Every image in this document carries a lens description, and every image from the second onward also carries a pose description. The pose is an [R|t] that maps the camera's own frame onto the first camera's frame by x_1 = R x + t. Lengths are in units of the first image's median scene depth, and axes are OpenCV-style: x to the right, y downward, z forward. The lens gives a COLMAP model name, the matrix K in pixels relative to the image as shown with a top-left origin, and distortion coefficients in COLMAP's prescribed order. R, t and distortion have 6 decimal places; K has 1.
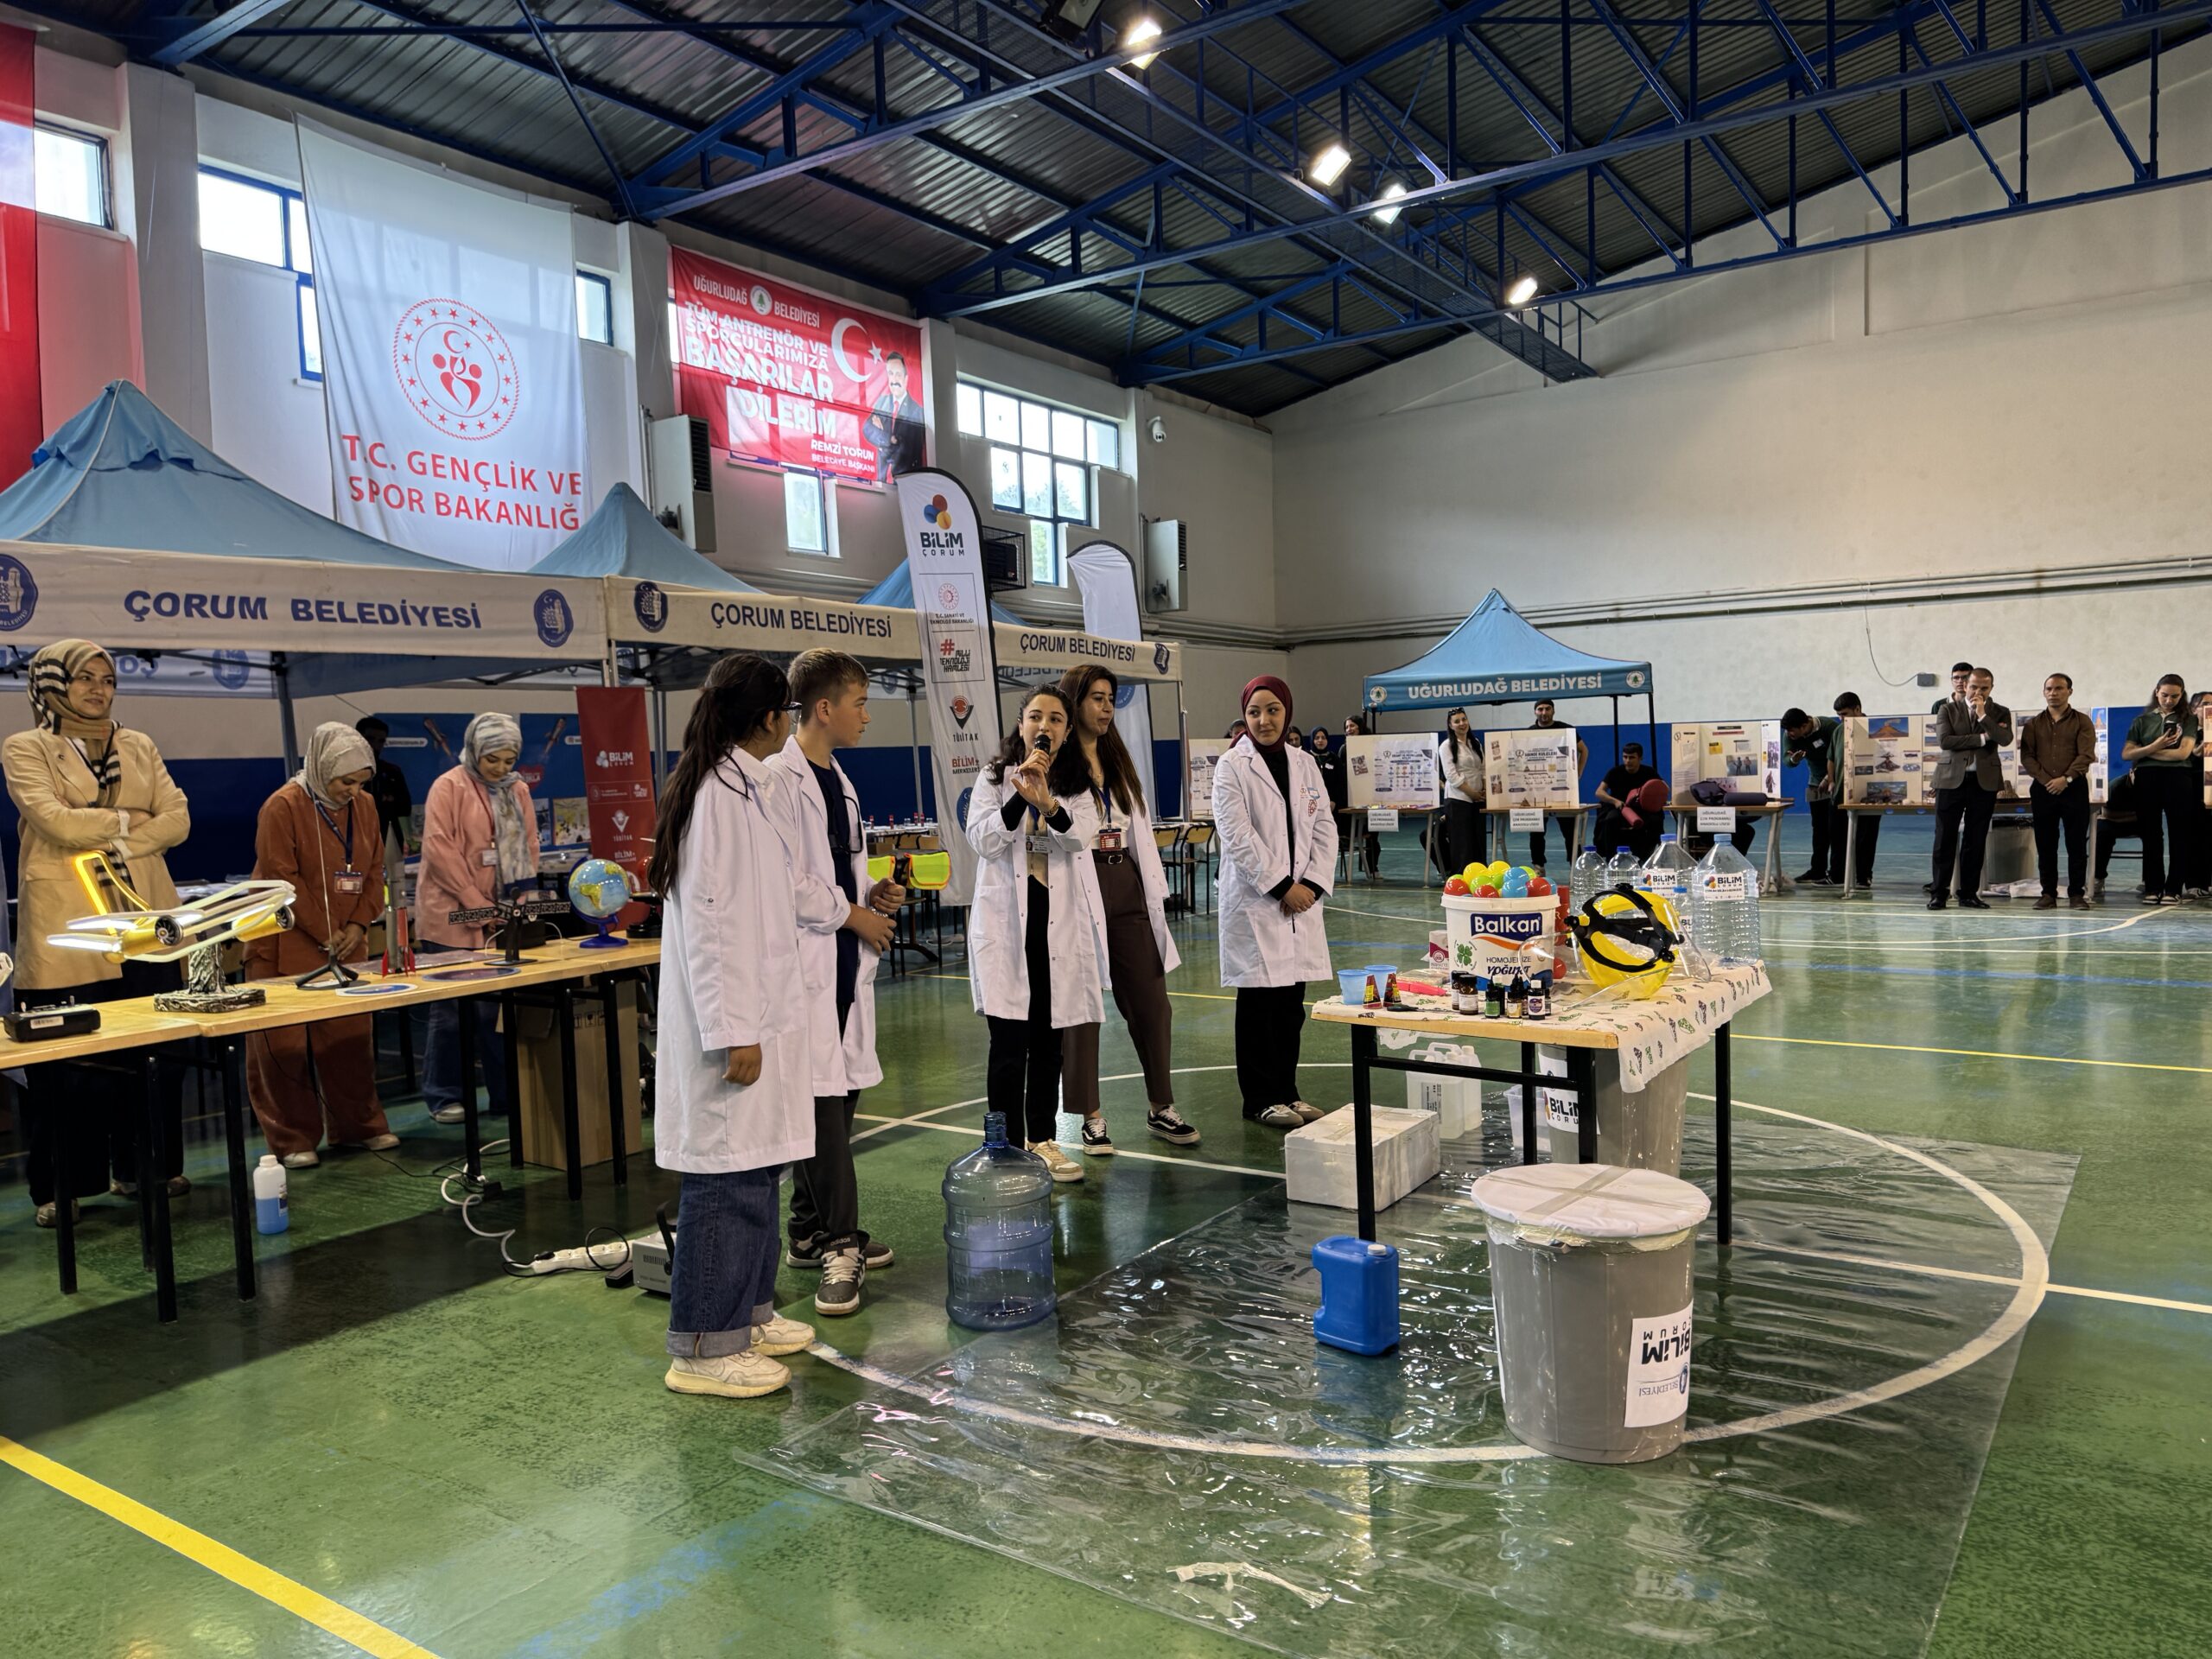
lens RADIAL K [[1544.2, 0, 1106.0], [0, 1544.2, 829.5], [0, 0, 1]] dist [0.107502, -0.163585]
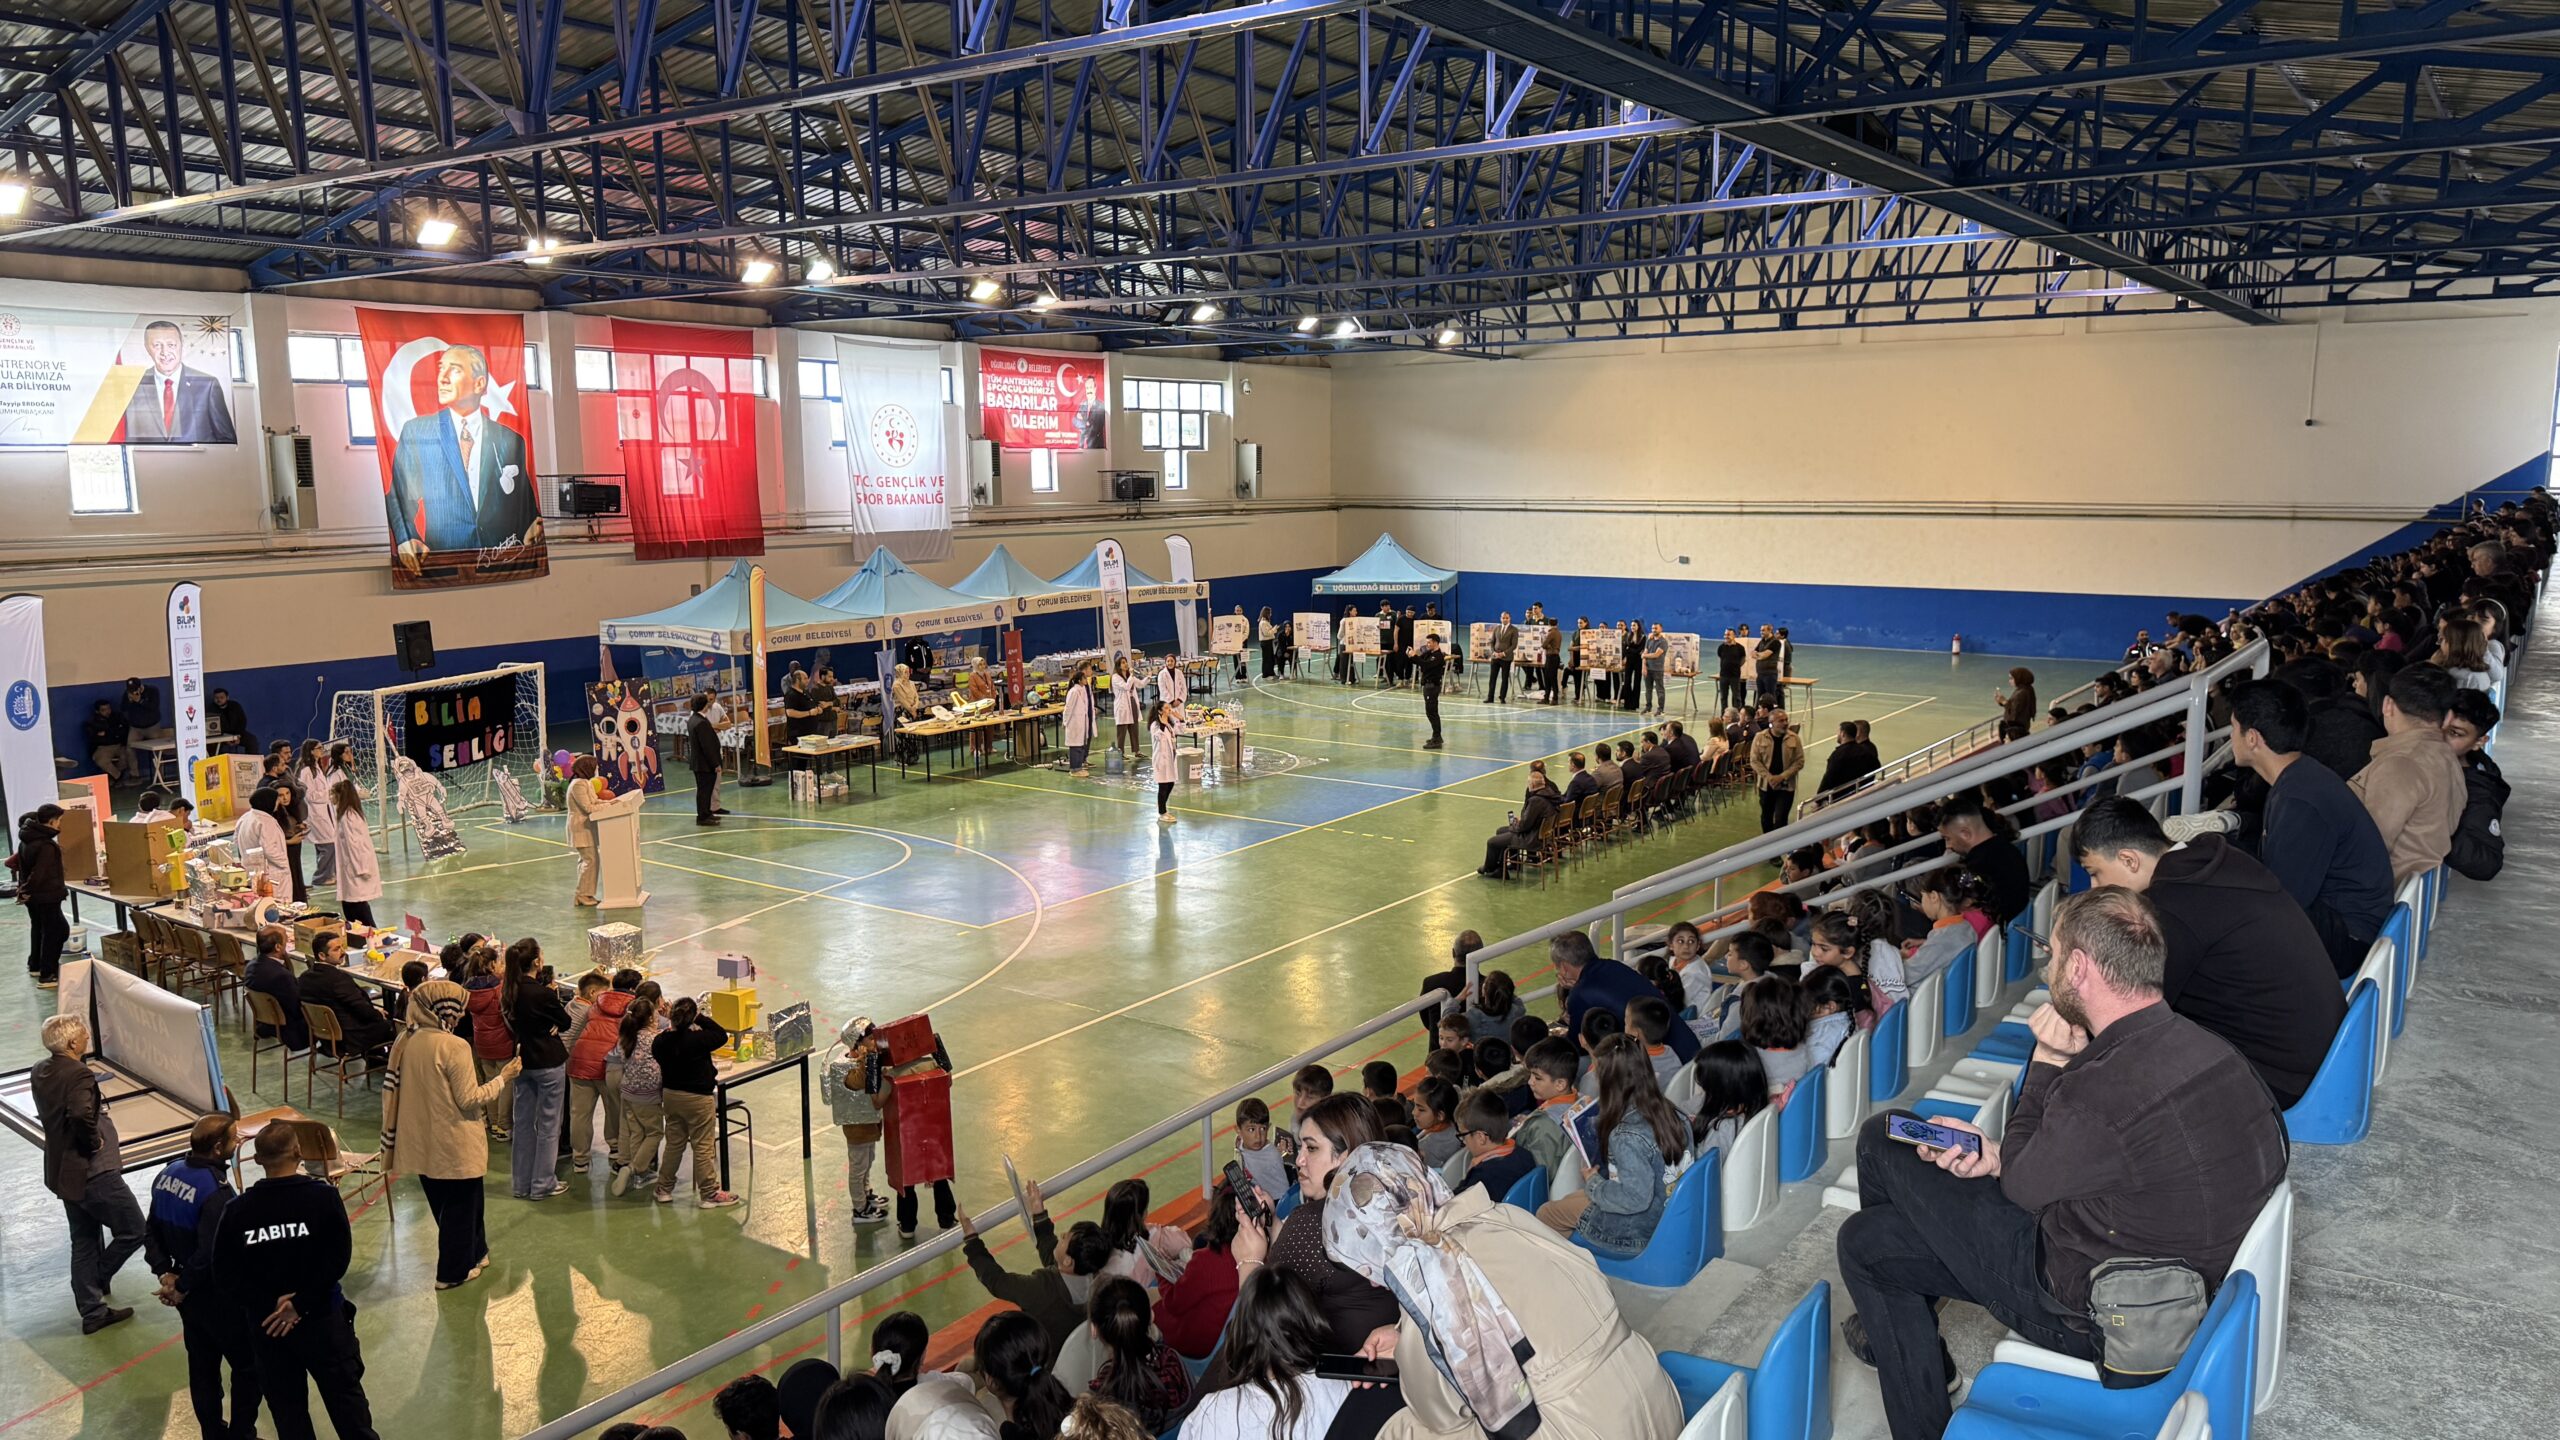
lens RADIAL K [[1794.8, 0, 1280.0], [0, 1794.8, 720.0], [0, 0, 1]] dist [0.001526, 0.000064]
pose [[0.999525, 0.029111, -0.010109, 0.121227], [-0.027986, 0.994821, 0.097718, -0.115939], [0.012901, -0.097388, 0.995163, -1.135945]]
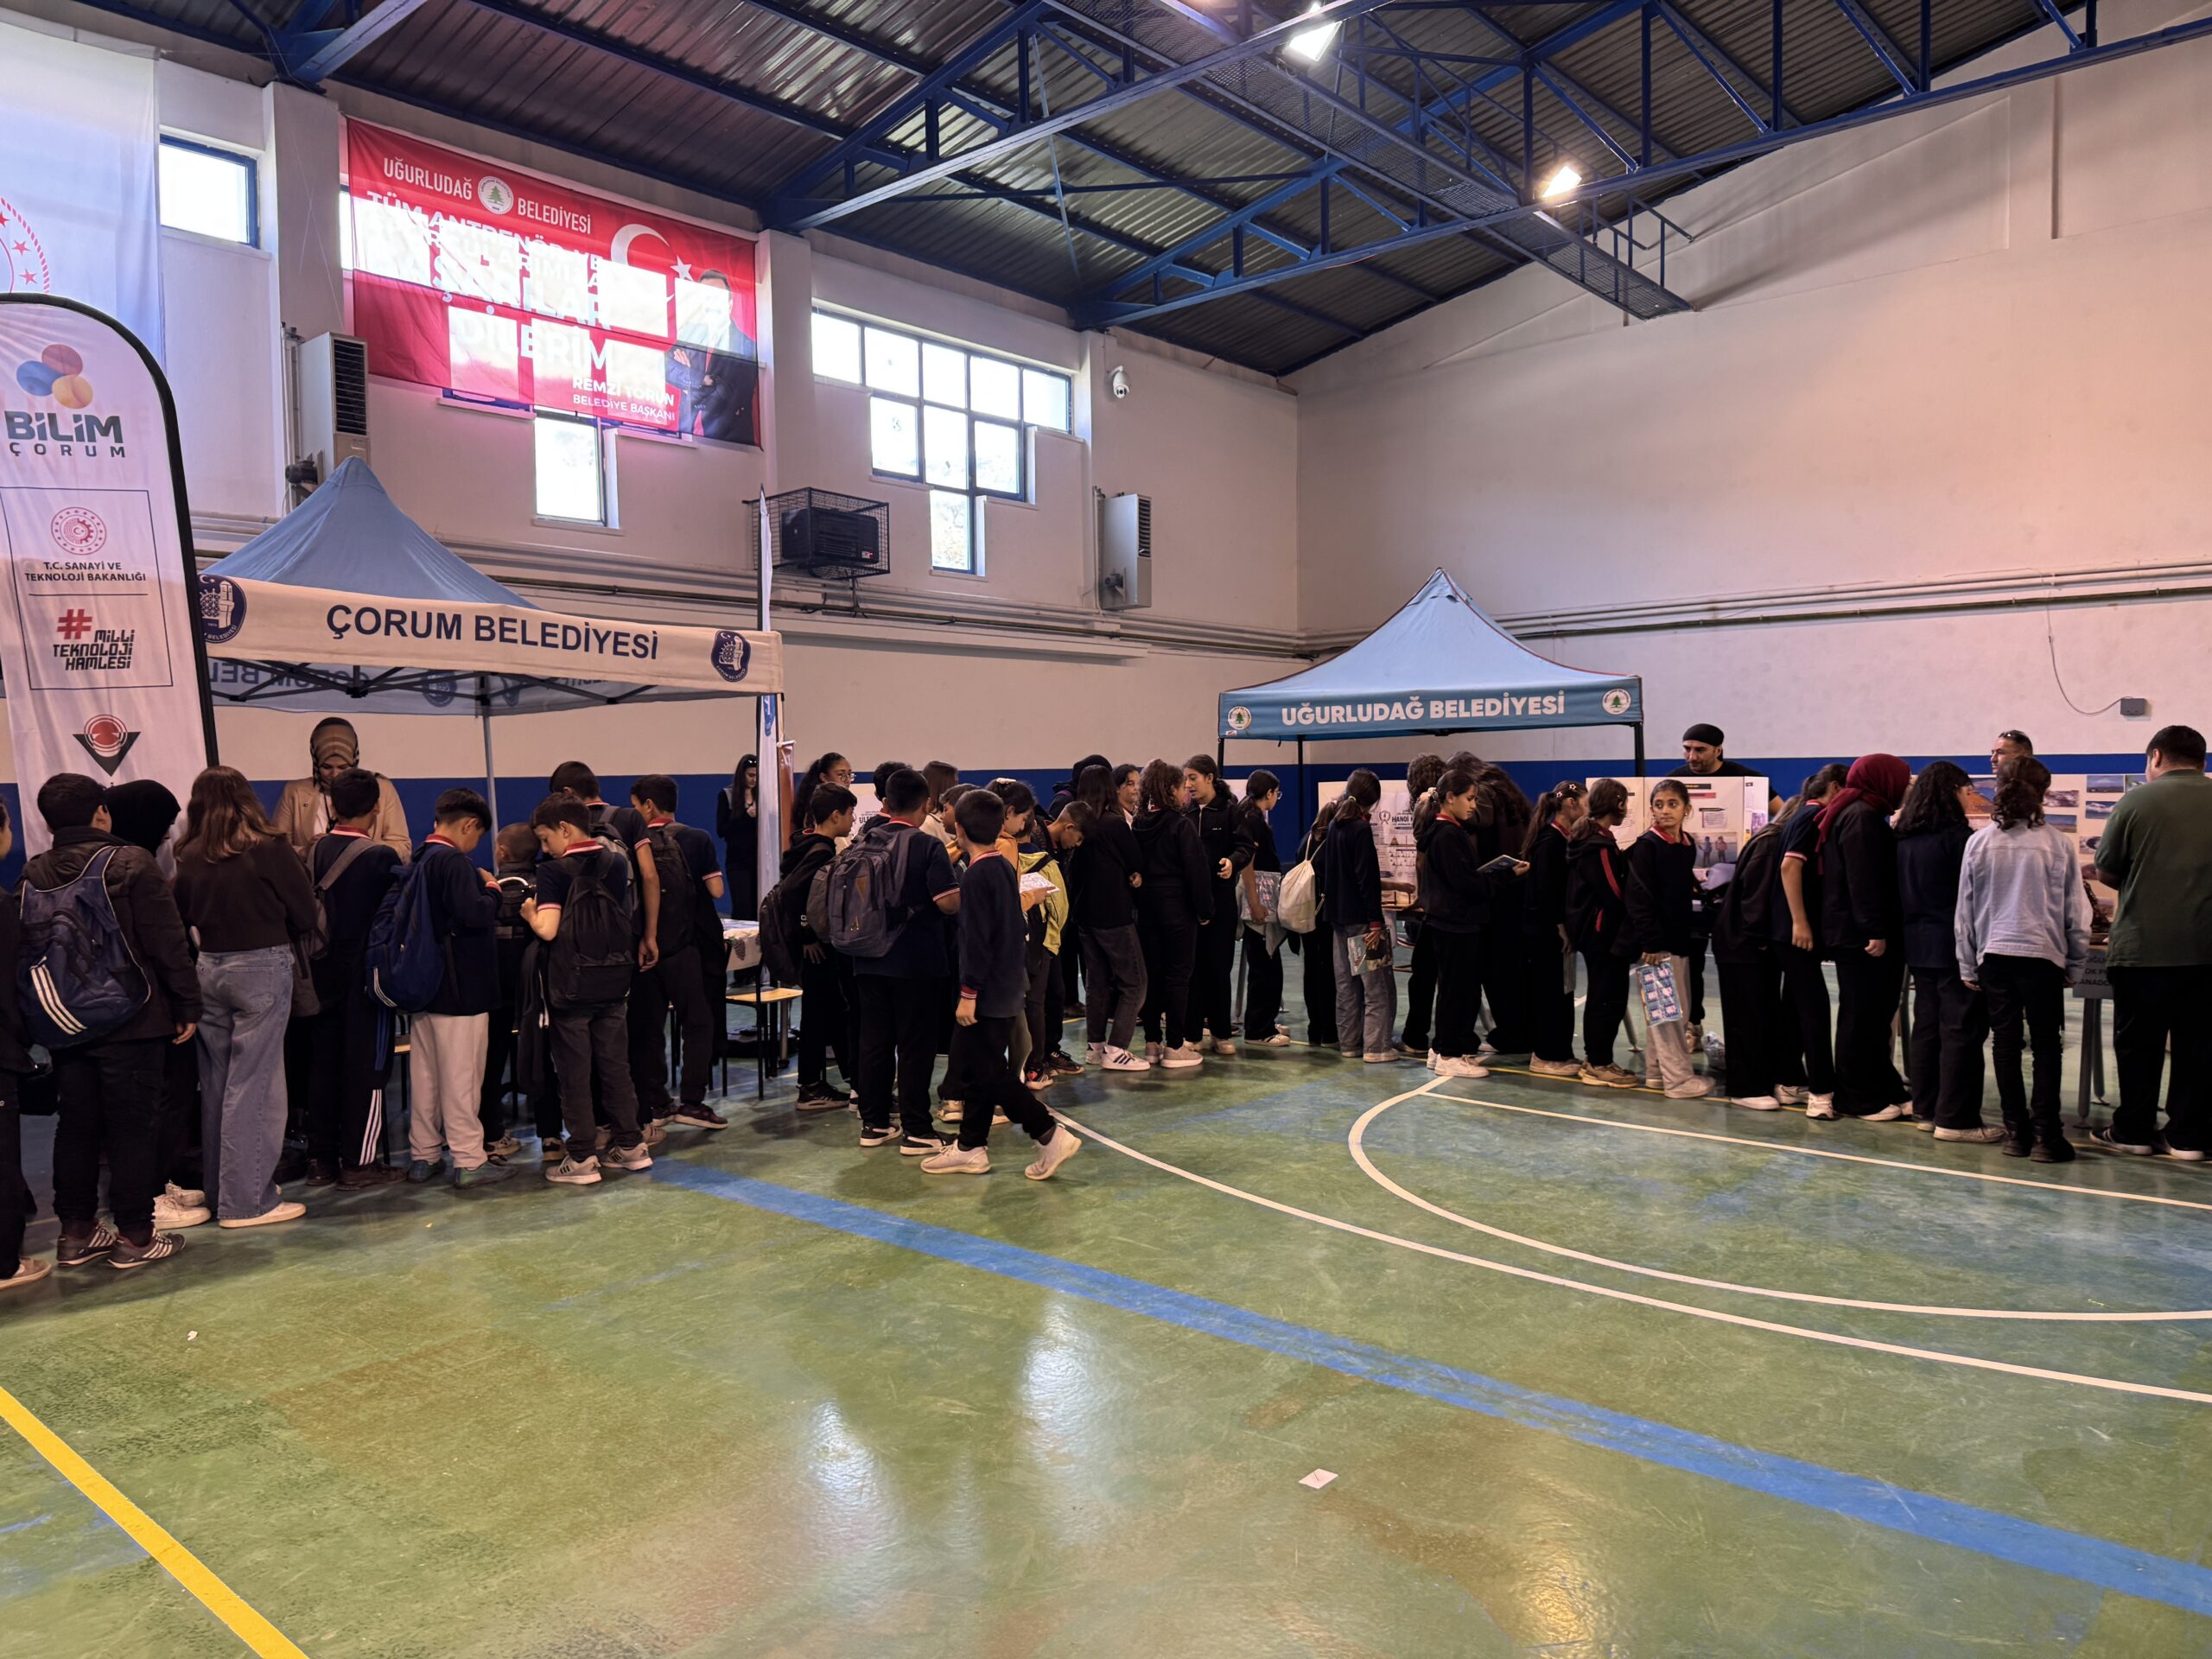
lens RADIAL K [[1542.3, 0, 1106.0], [0, 1542.3, 829.5], [0, 0, 1]] dist [0.022747, -0.030261]
pose [[0.991821, 0.021960, -0.125734, 0.162635], [-0.023020, 0.999711, -0.006984, -0.026005], [0.125545, 0.009821, 0.992039, 0.260635]]
